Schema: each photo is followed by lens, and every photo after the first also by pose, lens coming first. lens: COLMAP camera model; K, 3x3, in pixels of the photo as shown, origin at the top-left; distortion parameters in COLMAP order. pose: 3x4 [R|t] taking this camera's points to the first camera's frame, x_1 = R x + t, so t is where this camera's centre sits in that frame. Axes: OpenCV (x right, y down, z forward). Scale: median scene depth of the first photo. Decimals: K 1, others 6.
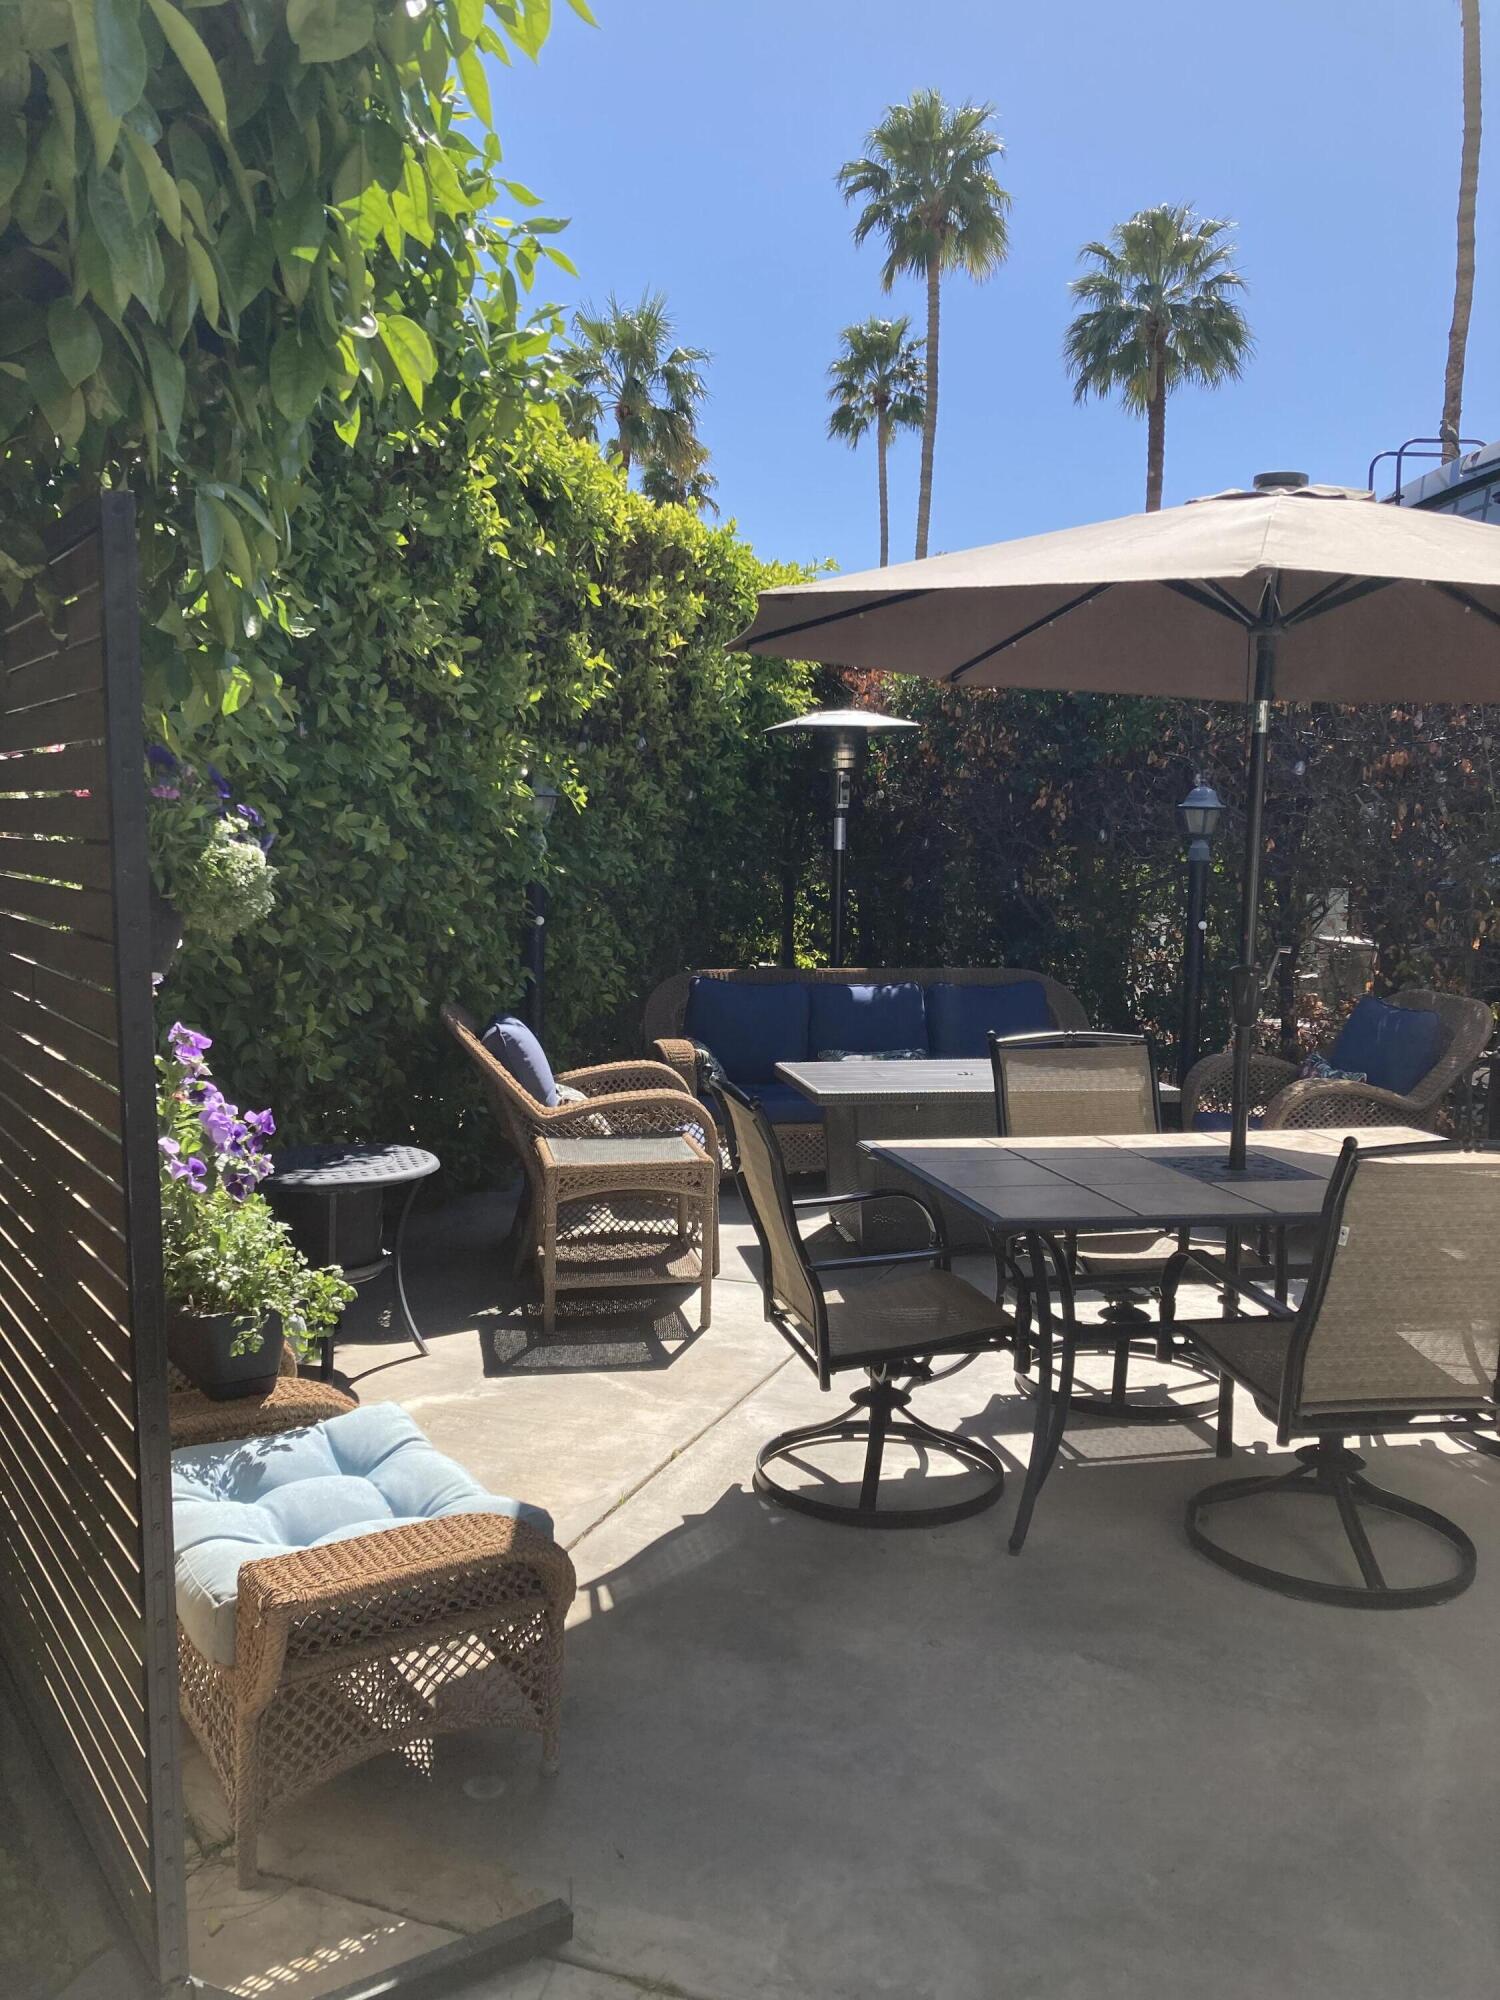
lens RADIAL K [[1636.1, 0, 750.0], [0, 1636.1, 1000.0], [0, 0, 1]] dist [0.063795, -0.234933]
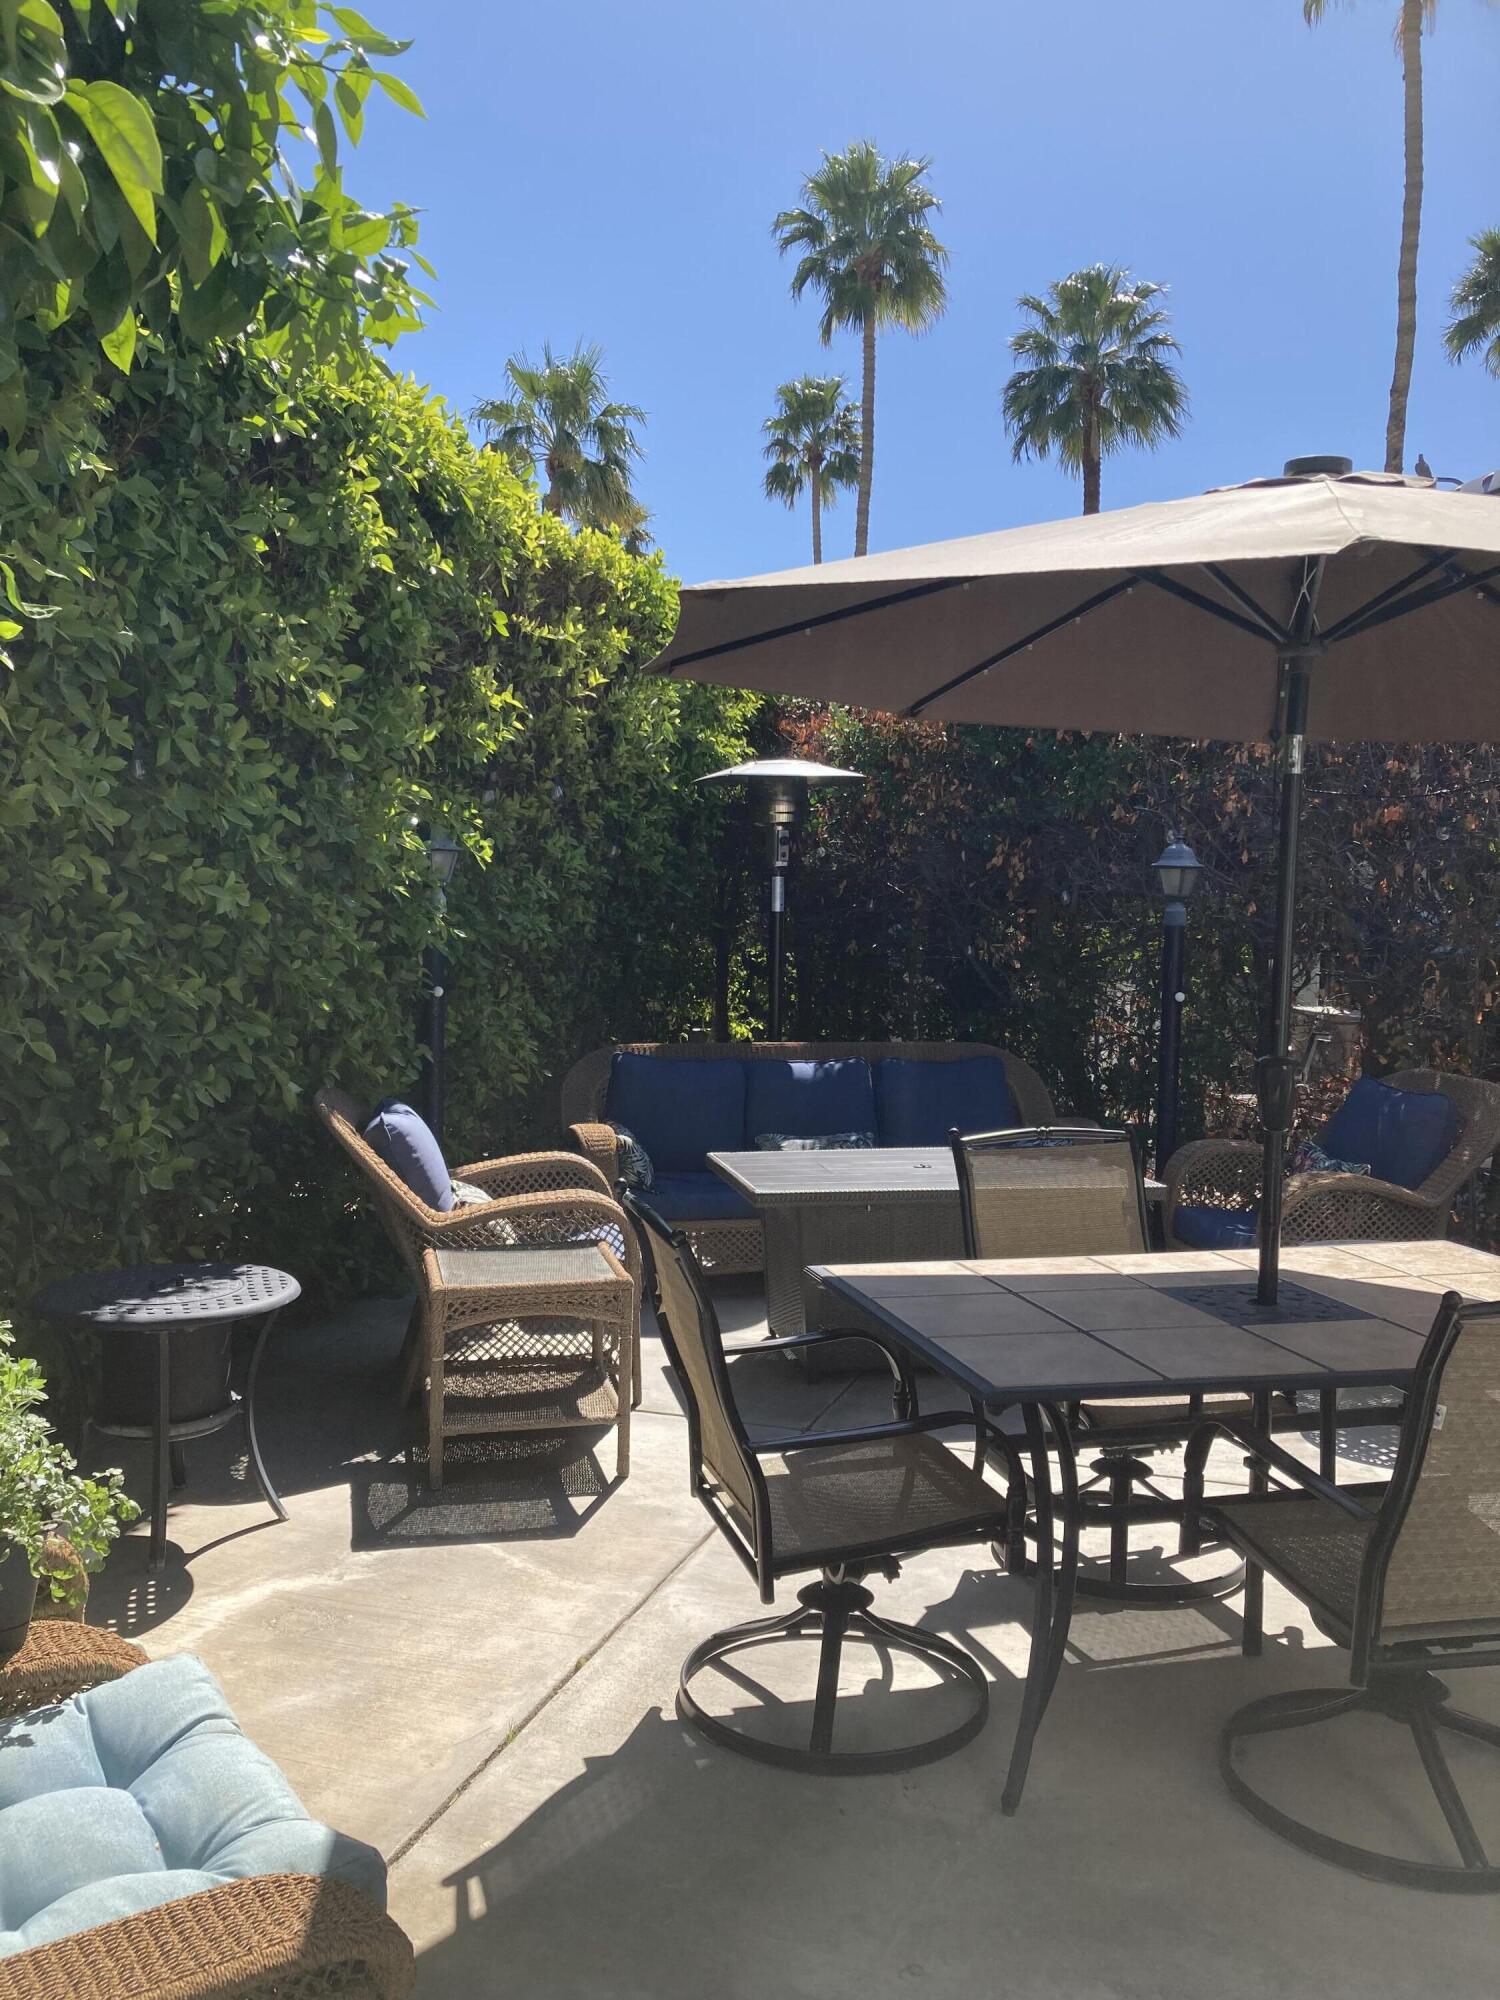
lens RADIAL K [[1636.1, 0, 750.0], [0, 1636.1, 1000.0], [0, 0, 1]] dist [0.063795, -0.234933]
pose [[0.999198, 0.000345, 0.040045, 0.004005], [0.001103, 0.999347, -0.036130, -0.013888], [-0.040032, 0.036145, 0.998544, 0.133054]]
